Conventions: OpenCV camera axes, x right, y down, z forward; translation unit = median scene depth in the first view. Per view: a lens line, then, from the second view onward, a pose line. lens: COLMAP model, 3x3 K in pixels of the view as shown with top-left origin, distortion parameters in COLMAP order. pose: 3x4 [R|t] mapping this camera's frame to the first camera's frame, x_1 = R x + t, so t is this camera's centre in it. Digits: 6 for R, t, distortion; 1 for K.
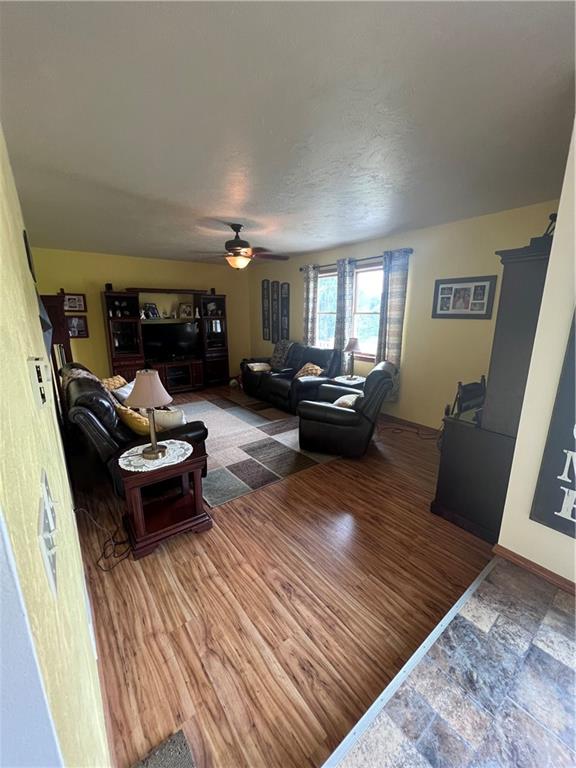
lens RADIAL K [[309.4, 0, 288.3], [0, 309.4, 384.6], [0, 0, 1]] dist [-0.006688, 0.000658]
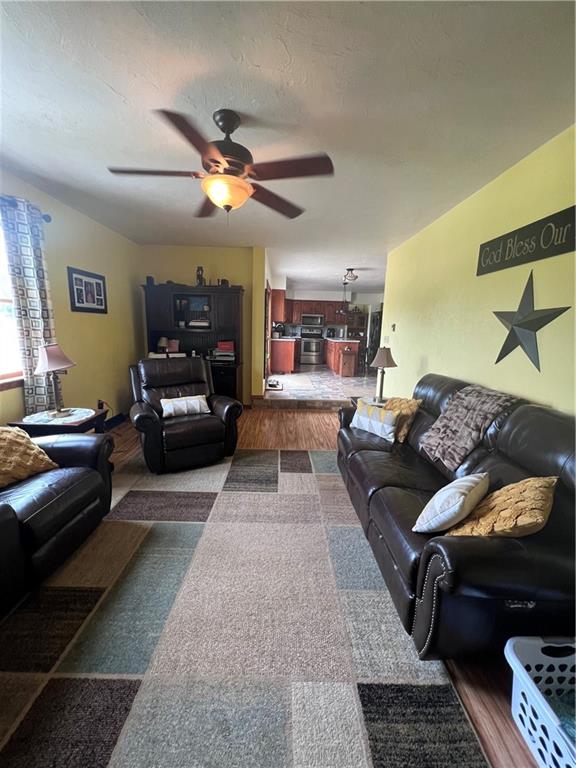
lens RADIAL K [[309.4, 0, 286.5], [0, 309.4, 385.8], [0, 0, 1]] dist [-0.006688, 0.000658]
pose [[-0.798645, -0.139606, 0.585385, -1.096183], [0.109298, 0.922895, 0.369214, -0.562408], [-0.591793, 0.358852, -0.721807, 2.733679]]
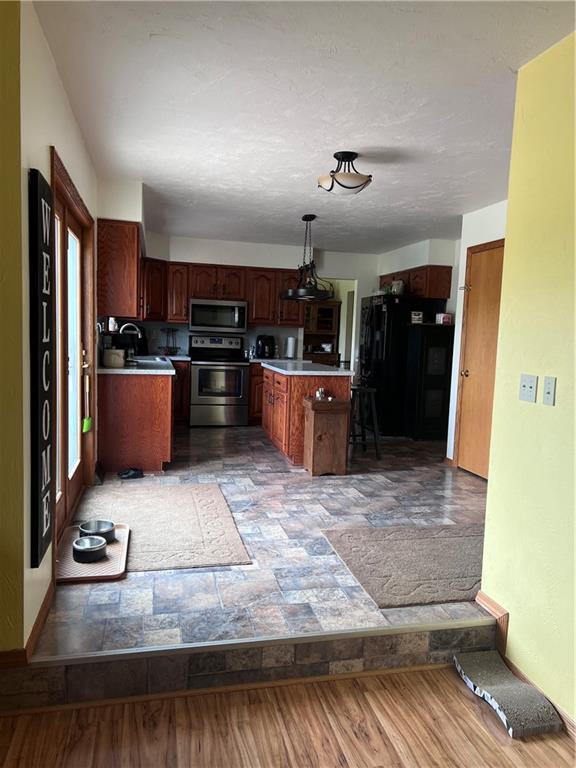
lens RADIAL K [[585.7, 0, 289.9], [0, 585.7, 381.8], [0, 0, 1]] dist [0.045289, -0.011460]
pose [[-0.911025, -0.069259, 0.406492, -0.240346], [0.059534, 0.953373, 0.295864, -0.296906], [-0.408030, 0.293740, -0.864424, 1.553710]]
